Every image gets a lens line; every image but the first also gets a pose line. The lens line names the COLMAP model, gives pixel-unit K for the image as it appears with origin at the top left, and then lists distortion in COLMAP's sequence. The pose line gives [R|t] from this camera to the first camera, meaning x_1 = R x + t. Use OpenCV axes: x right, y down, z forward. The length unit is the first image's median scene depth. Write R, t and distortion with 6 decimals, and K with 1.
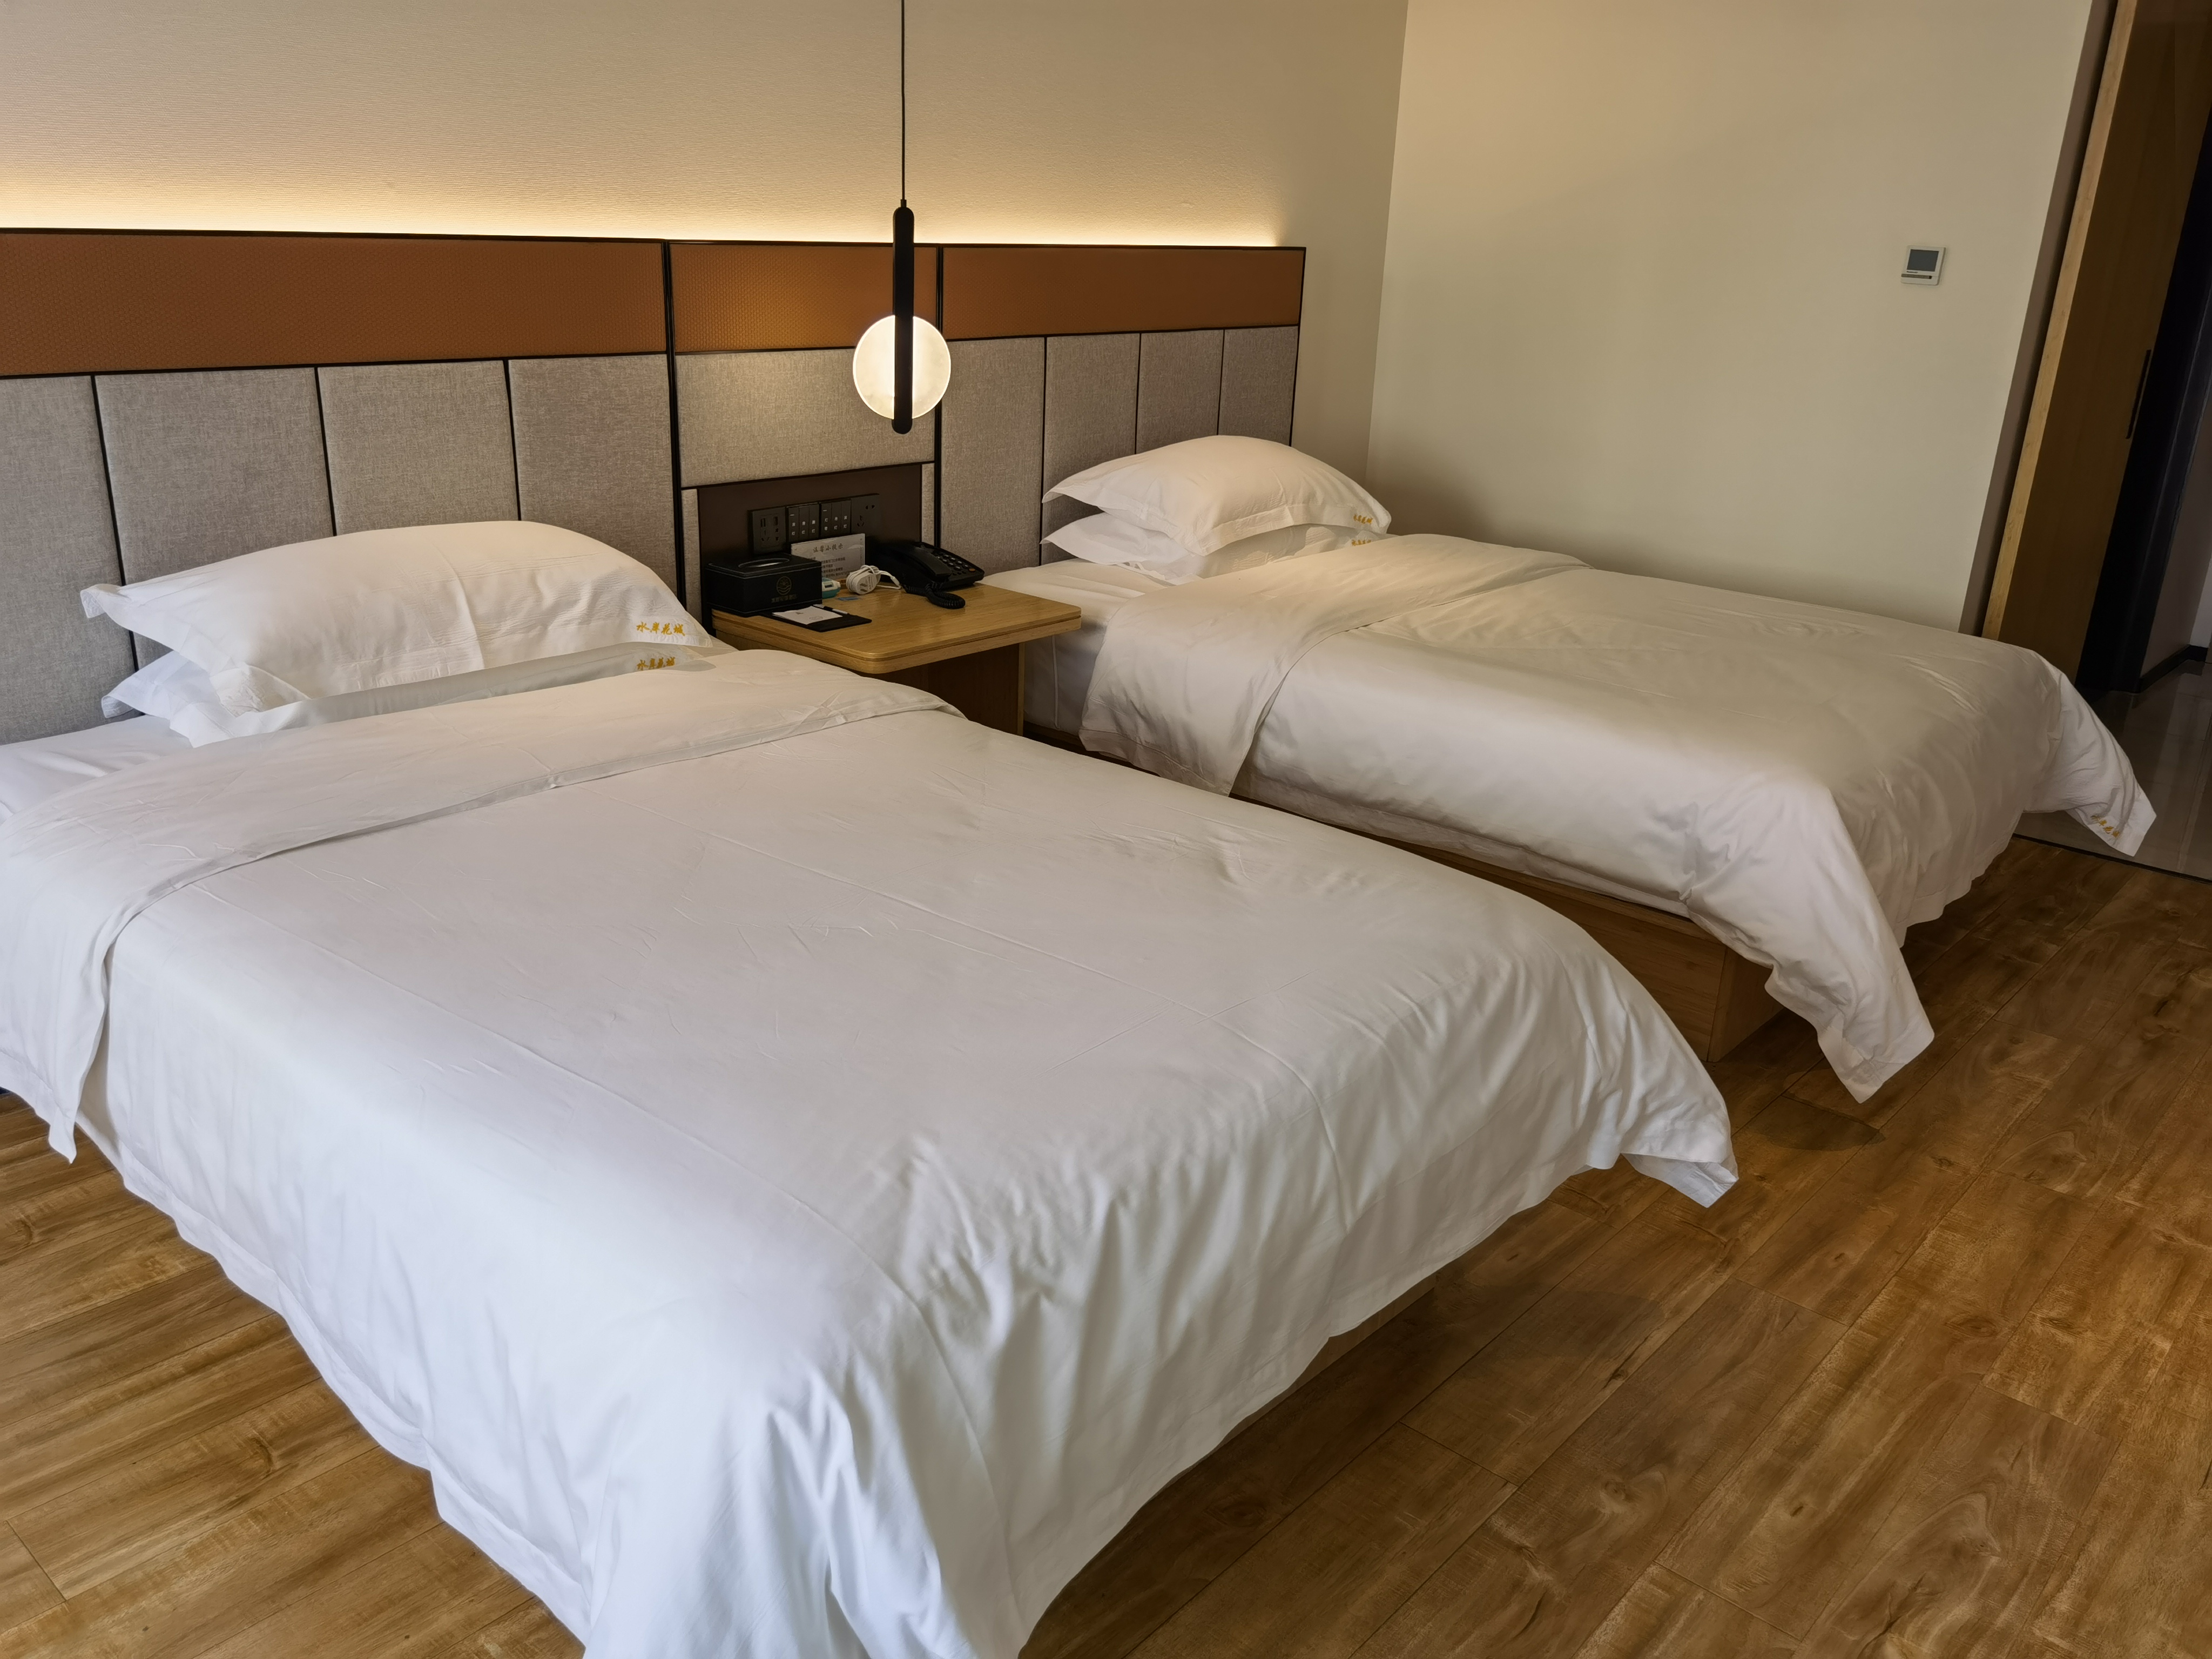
lens RADIAL K [[1769.6, 0, 1106.1], [0, 1769.6, 823.6], [0, 0, 1]] dist [0.007150, 0.008902]
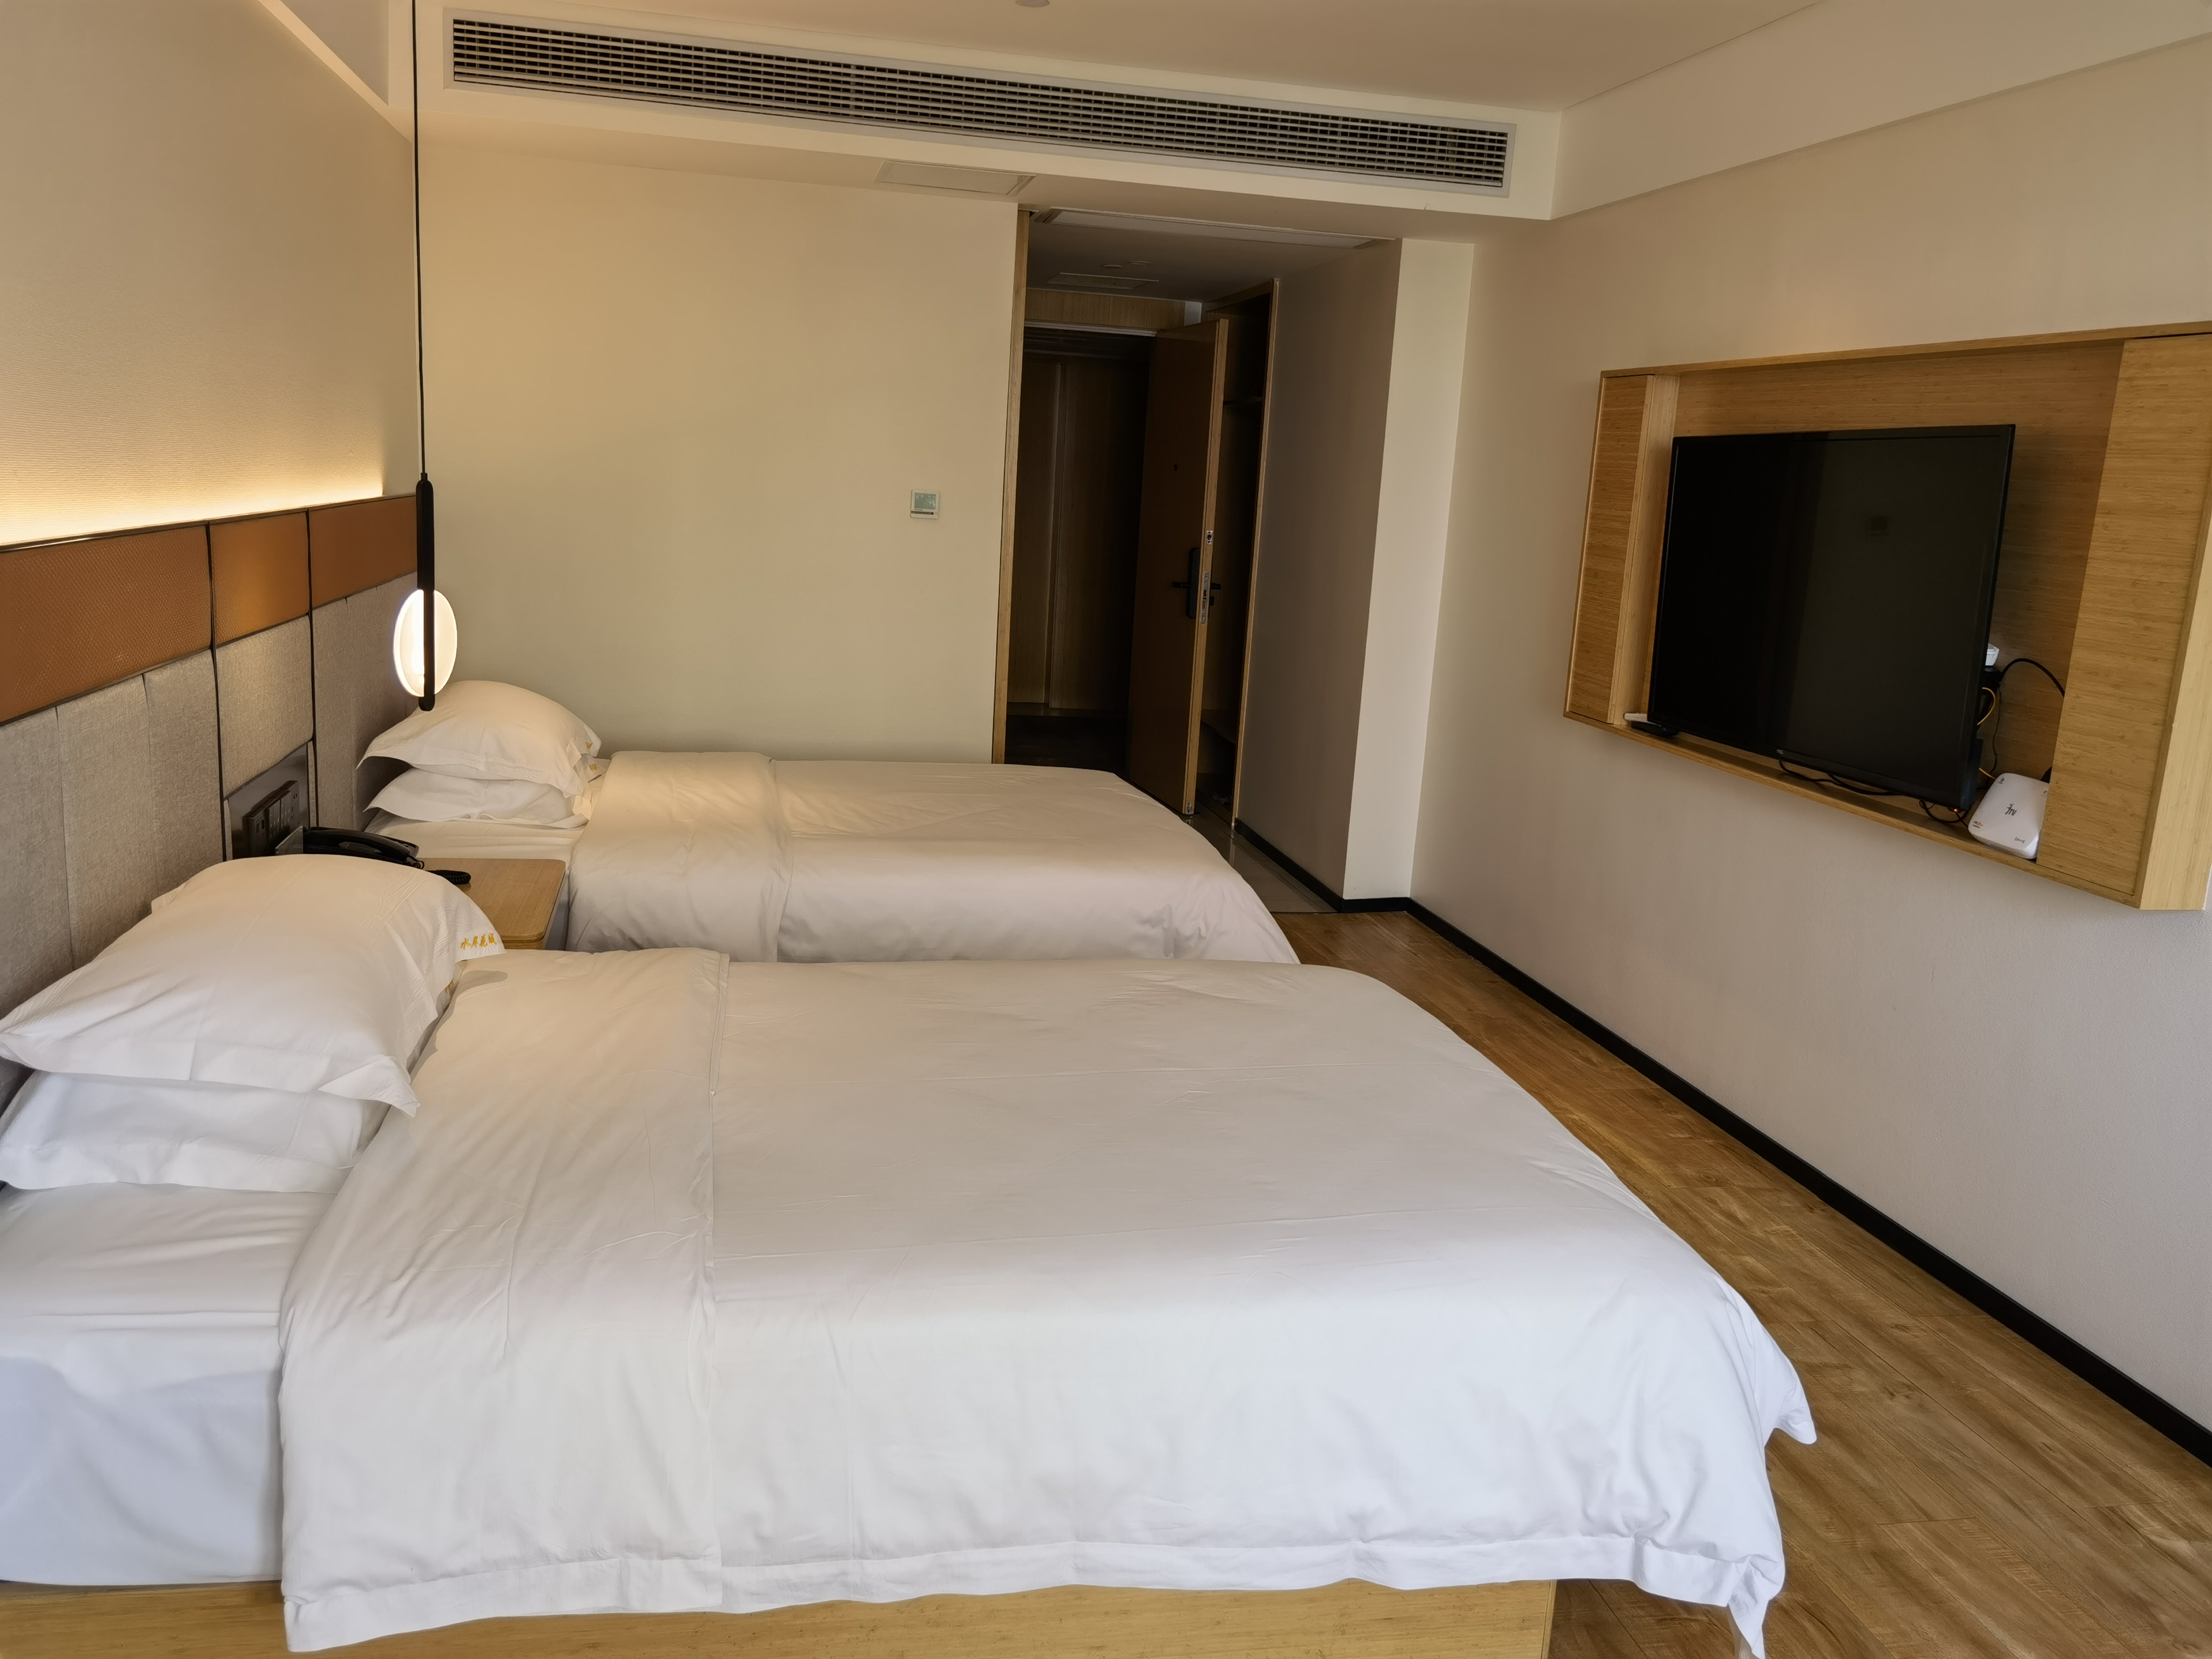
lens RADIAL K [[1769.6, 0, 1109.5], [0, 1769.6, 835.8], [0, 0, 1]] dist [0.007150, 0.008902]
pose [[0.597934, -0.165913, 0.784186, -0.675212], [0.234943, 0.971650, 0.026433, -0.097158], [-0.766340, 0.168434, 0.619963, 0.147032]]
